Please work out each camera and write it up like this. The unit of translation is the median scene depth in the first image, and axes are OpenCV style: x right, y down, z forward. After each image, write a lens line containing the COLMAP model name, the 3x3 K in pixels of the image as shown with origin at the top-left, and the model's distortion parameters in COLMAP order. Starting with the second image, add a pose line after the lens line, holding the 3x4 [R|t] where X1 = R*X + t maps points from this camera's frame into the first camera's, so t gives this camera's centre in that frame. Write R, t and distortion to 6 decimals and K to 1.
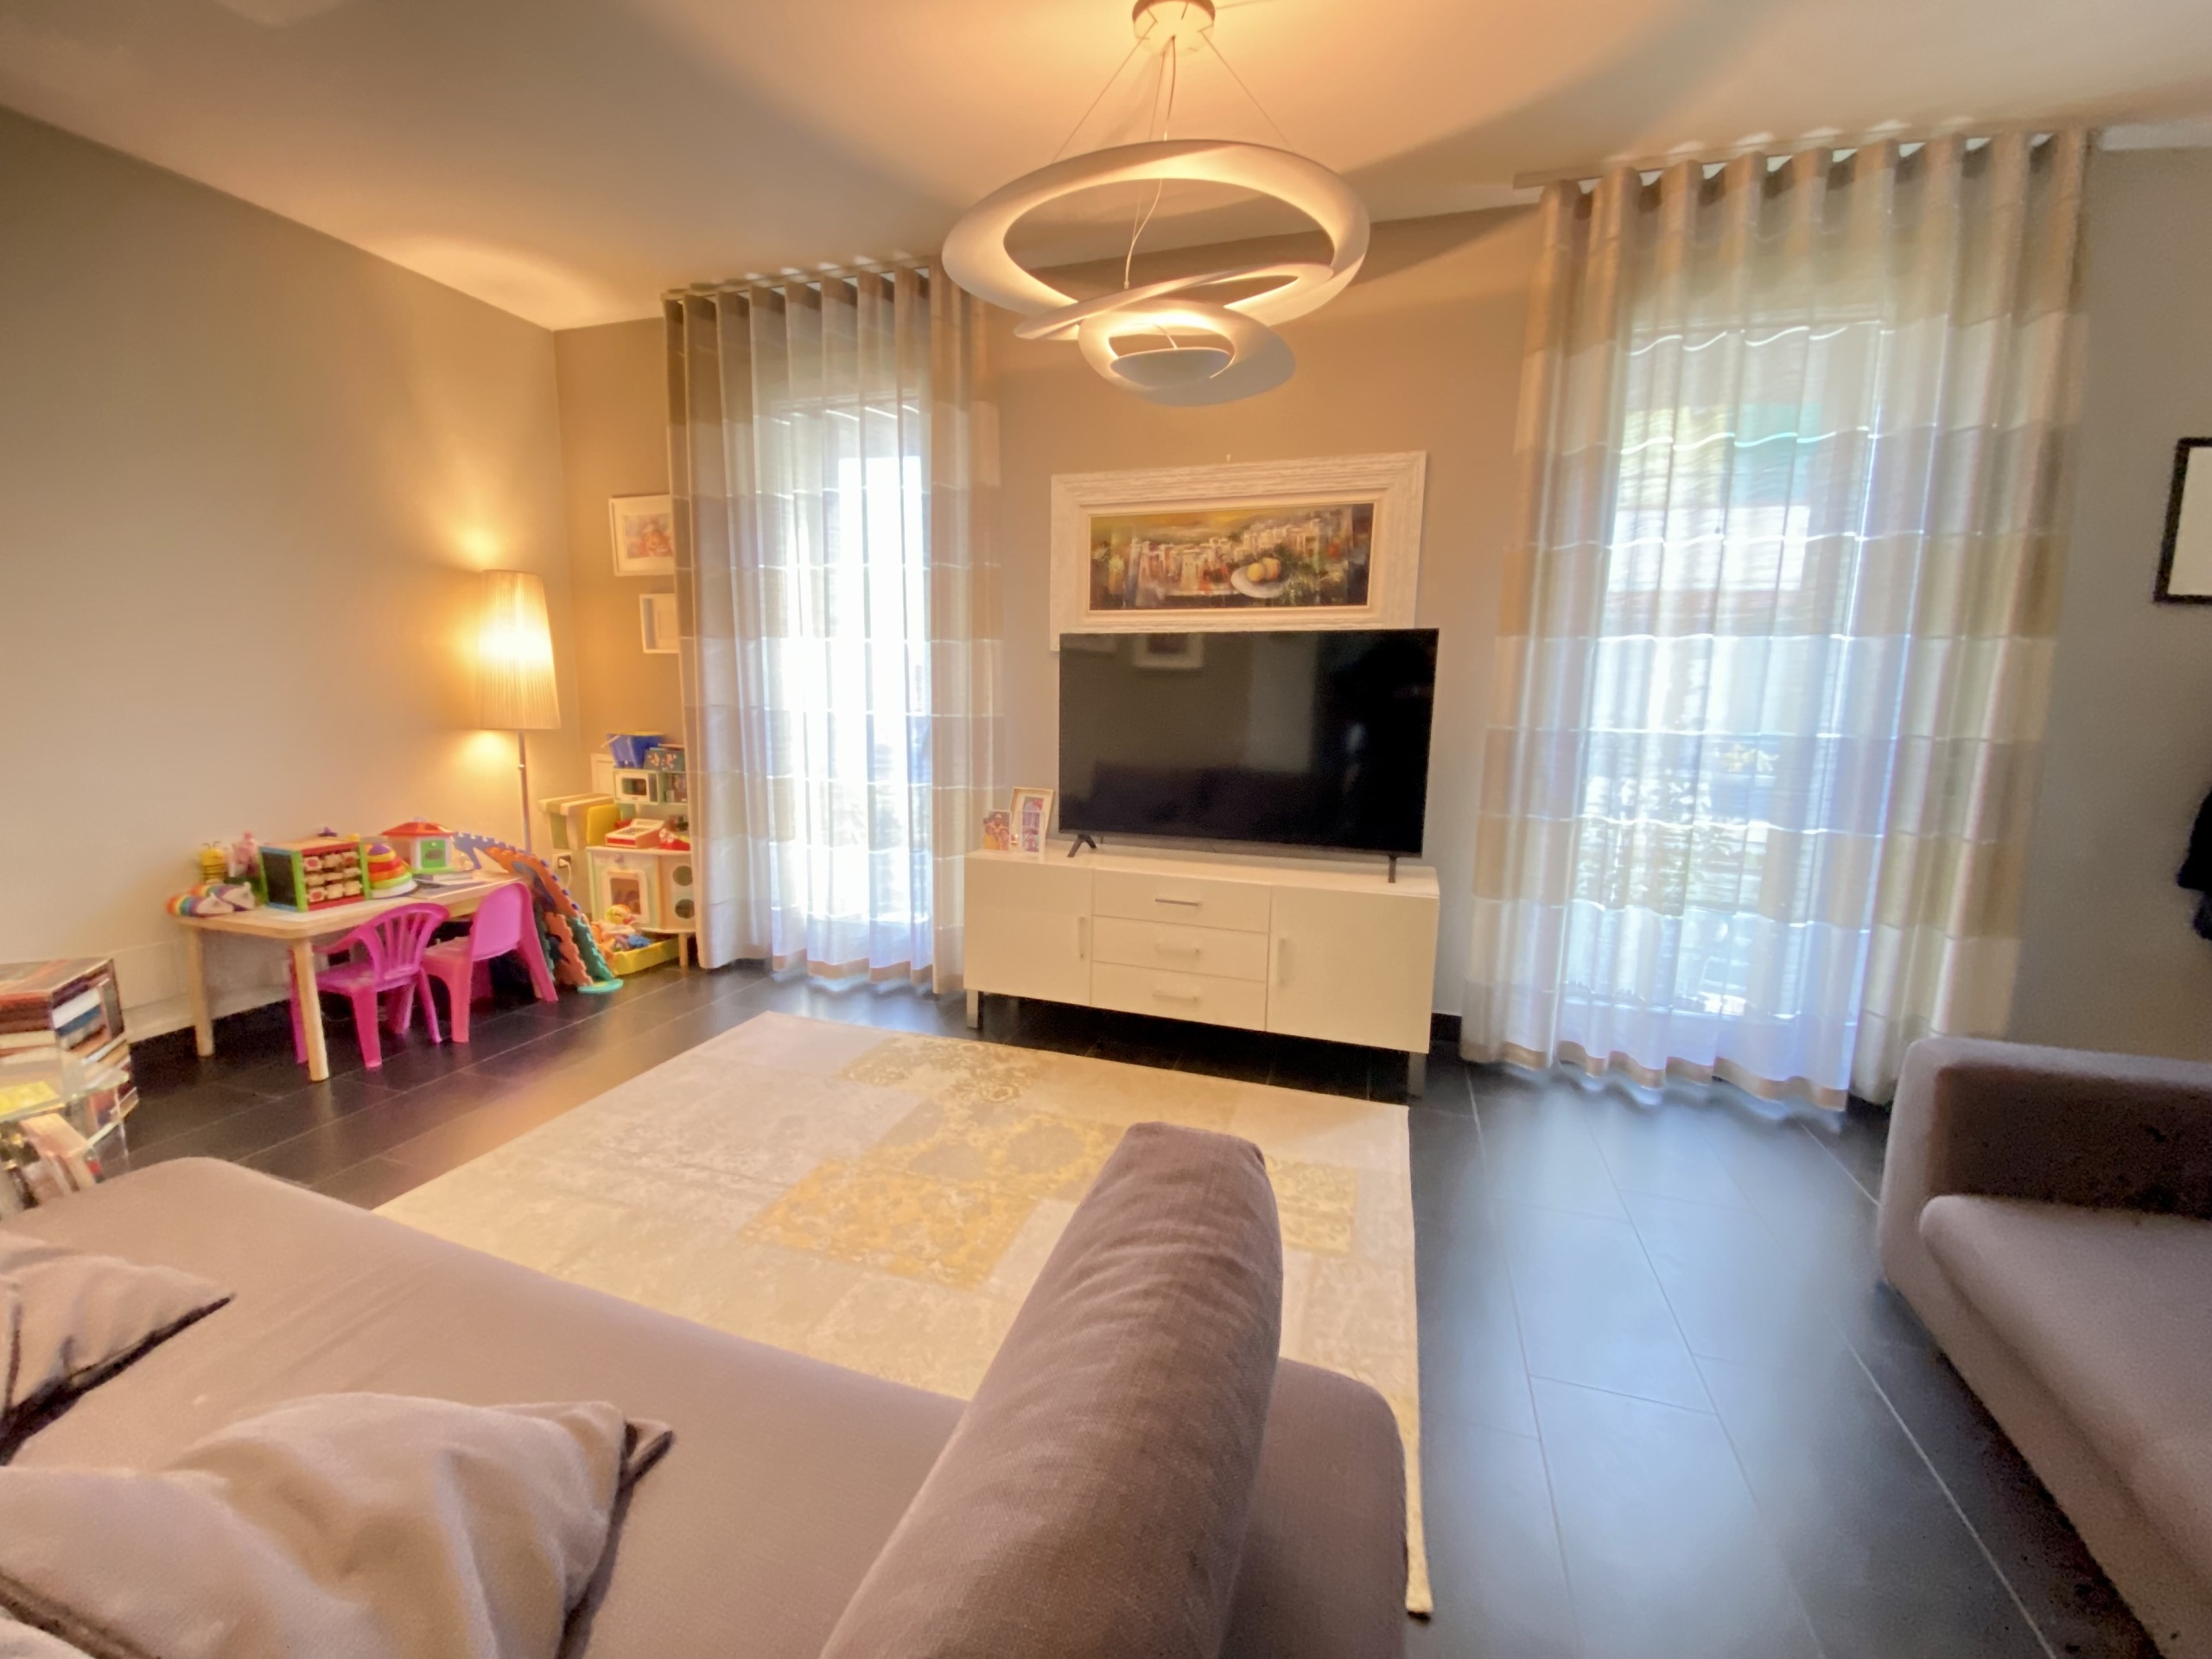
lens RADIAL K [[888.7, 0, 1106.0], [0, 888.7, 829.5], [0, 0, 1]] dist [0.015106, -0.019944]
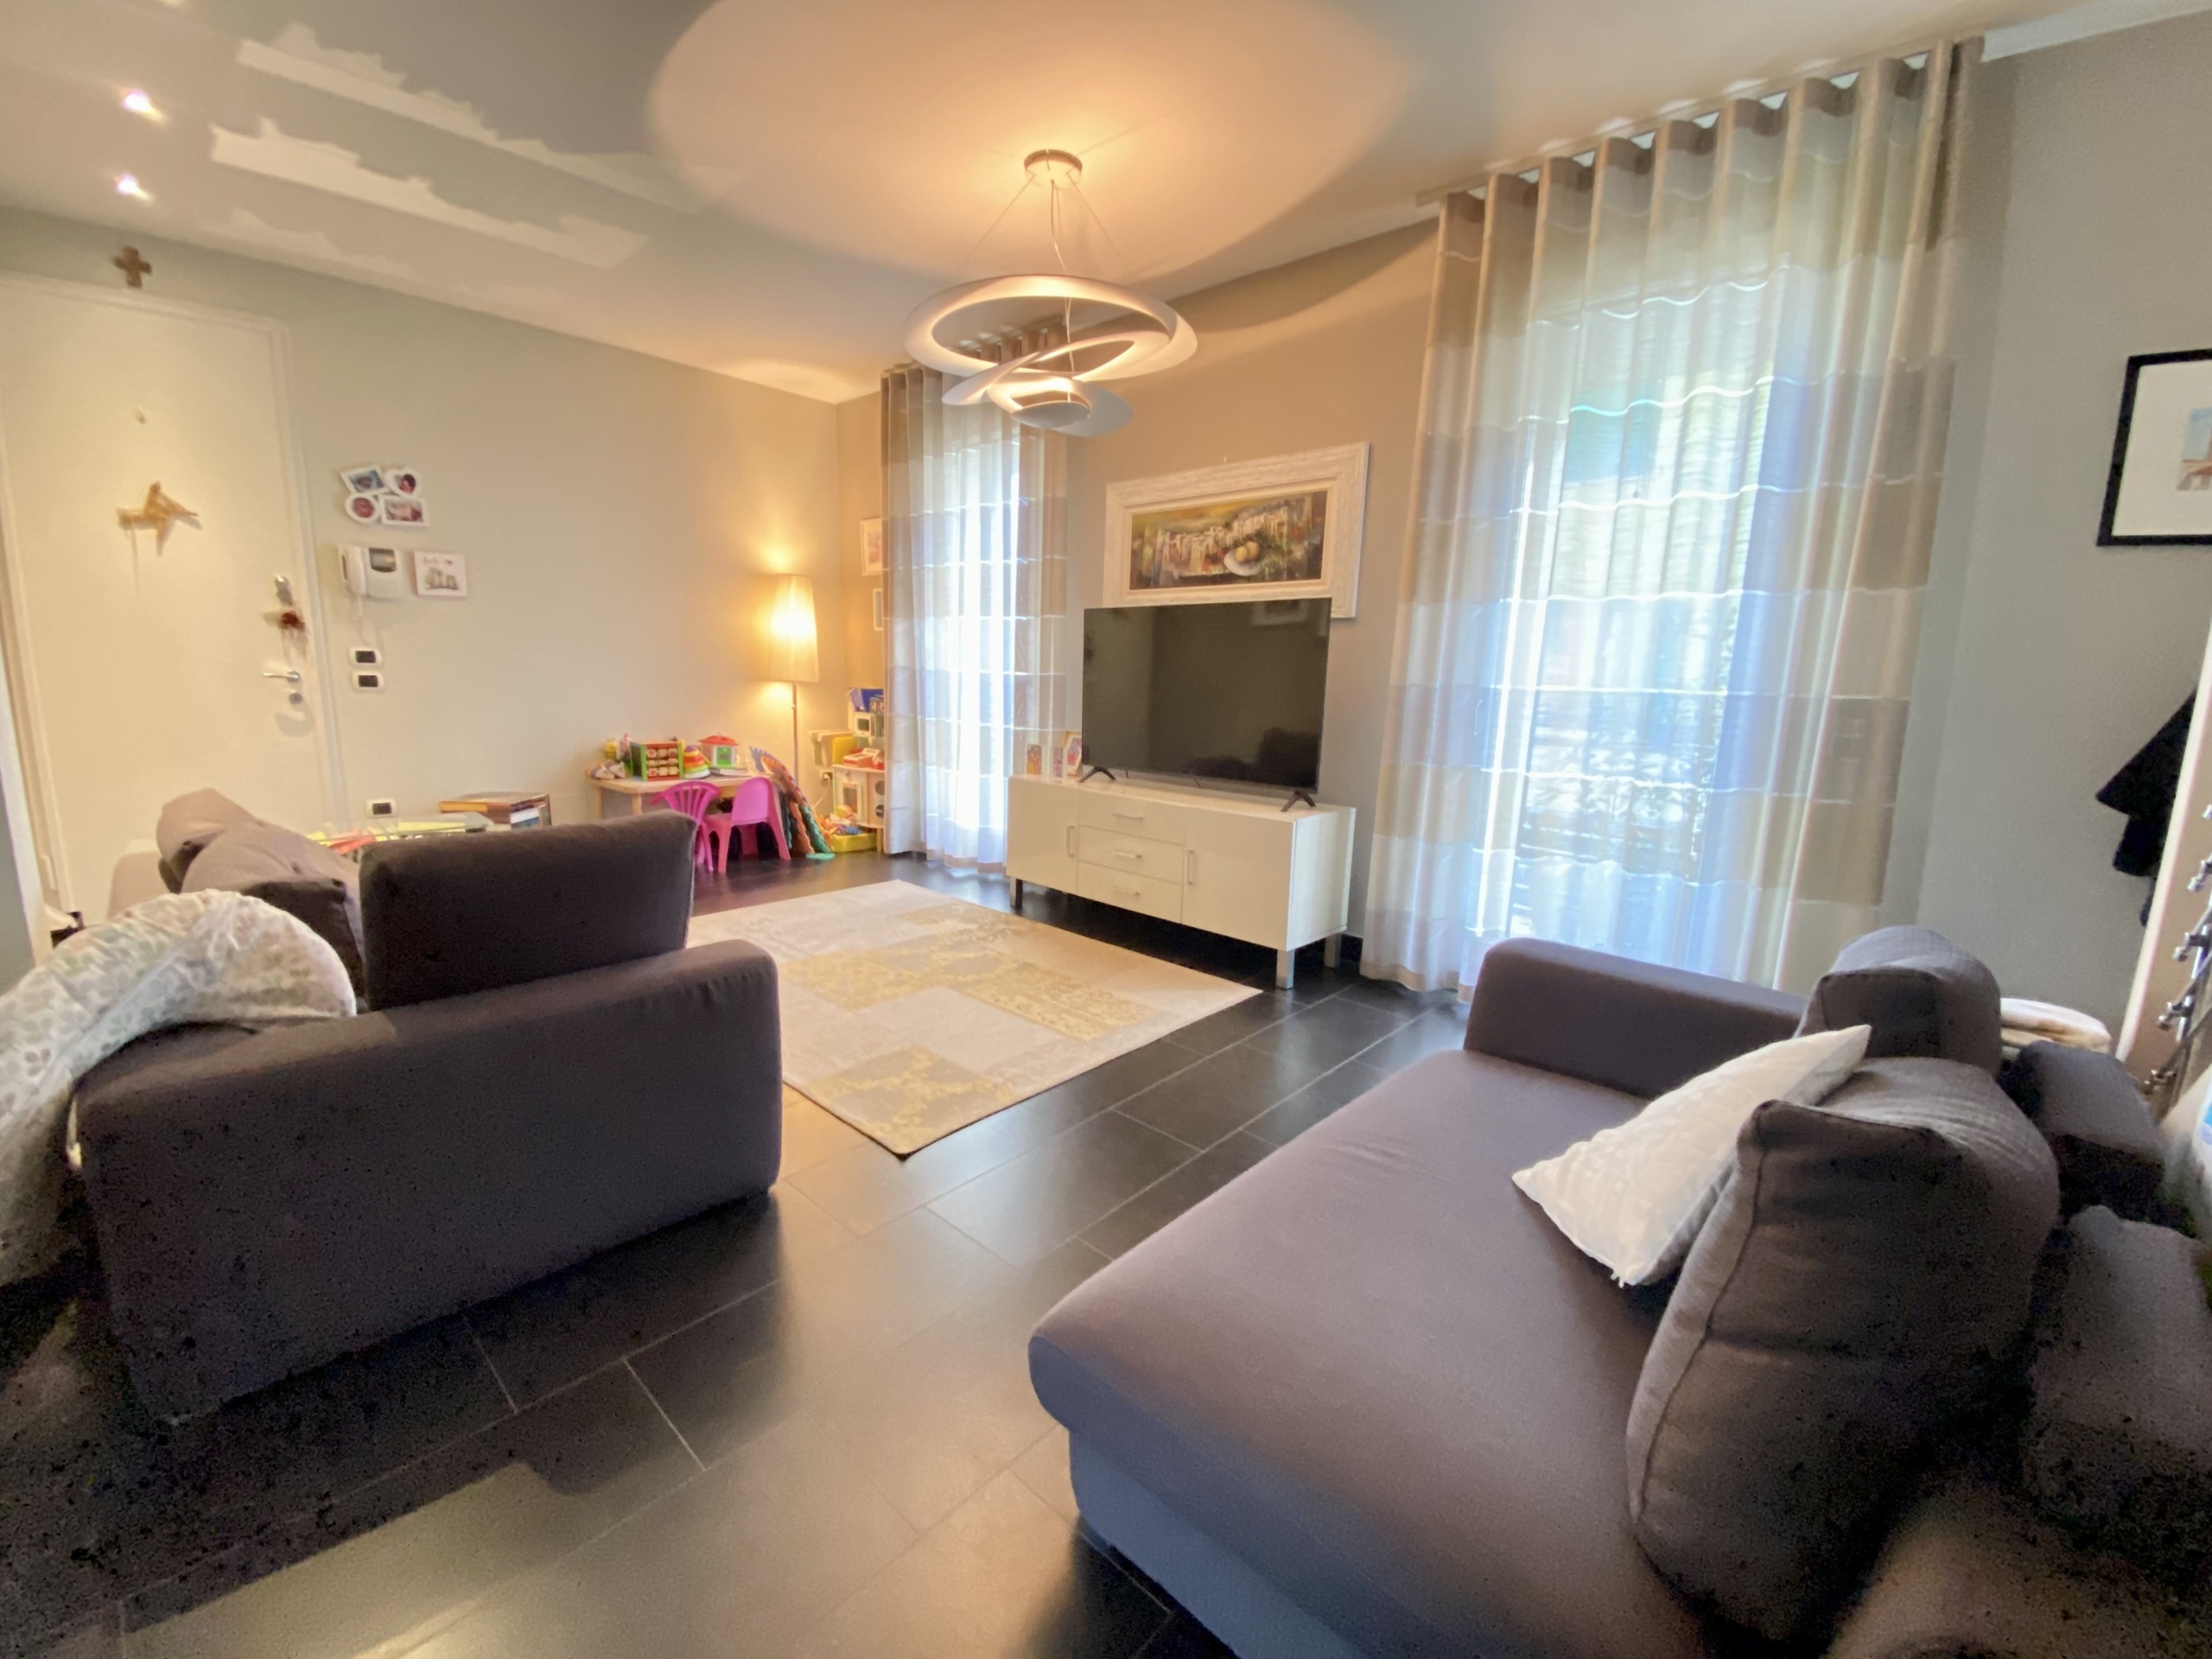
lens RADIAL K [[881.9, 0, 1099.1], [0, 881.9, 833.3], [0, 0, 1]] dist [0.015503, -0.019915]
pose [[0.909953, 0.083849, -0.406146, 0.505743], [-0.074553, 0.996466, 0.038687, 0.053743], [0.407954, -0.004924, 0.912989, -0.166061]]
